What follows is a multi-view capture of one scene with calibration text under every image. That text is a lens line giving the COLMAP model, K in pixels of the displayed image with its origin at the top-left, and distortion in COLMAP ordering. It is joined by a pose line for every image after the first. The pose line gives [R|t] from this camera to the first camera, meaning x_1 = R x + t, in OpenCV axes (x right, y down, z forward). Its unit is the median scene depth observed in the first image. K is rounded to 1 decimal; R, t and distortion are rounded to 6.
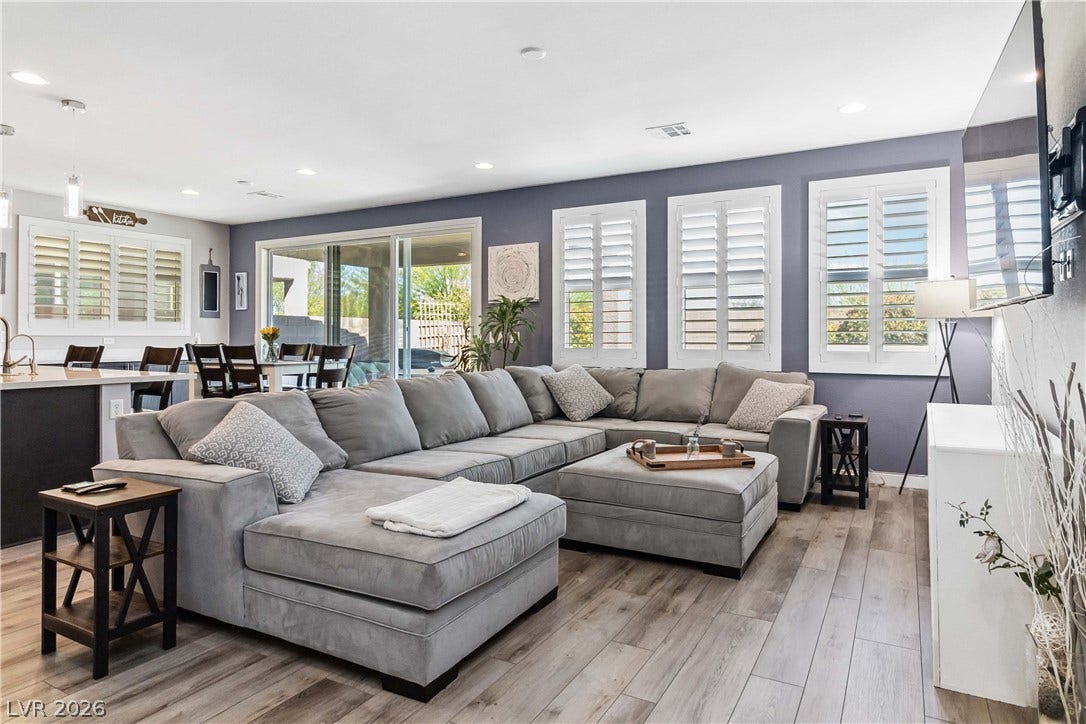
lens RADIAL K [[645.1, 0, 546.2], [0, 645.1, 330.9], [0, 0, 1]] dist [0.003307, 0.004004]
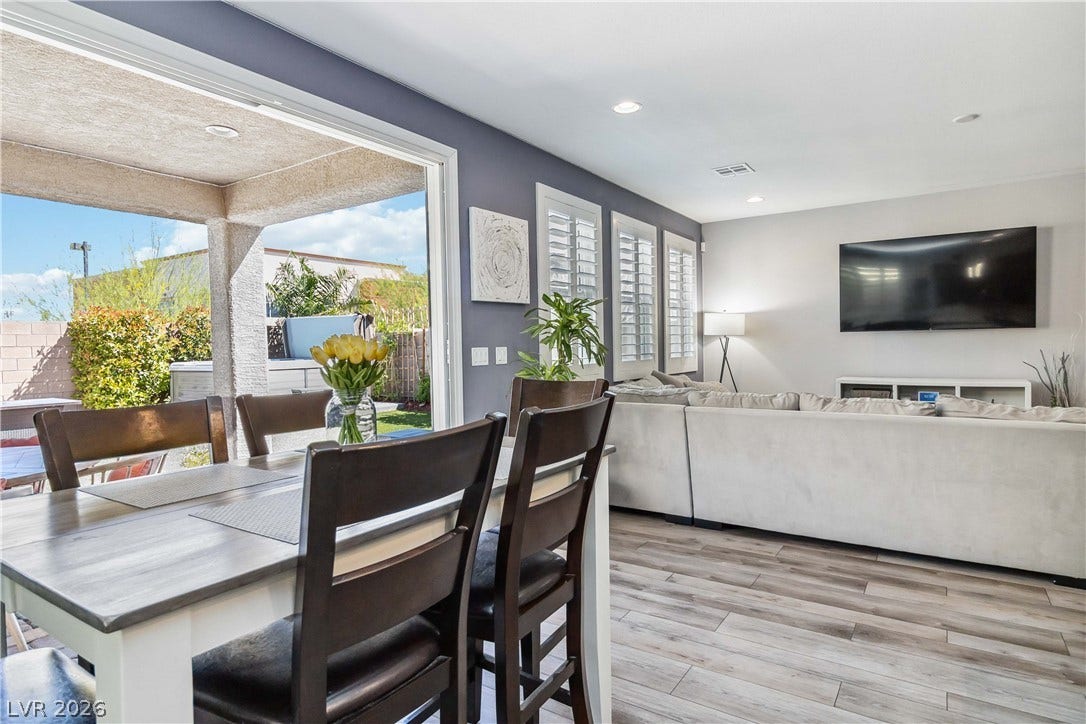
lens RADIAL K [[587.3, 0, 550.5], [0, 587.3, 366.6], [0, 0, 1]] dist [0.000791, 0.002641]
pose [[0.081750, -0.040541, 0.995828, -0.742337], [0.010151, 0.999154, 0.039844, -0.002751], [-0.996601, 0.006851, 0.082092, 1.033531]]
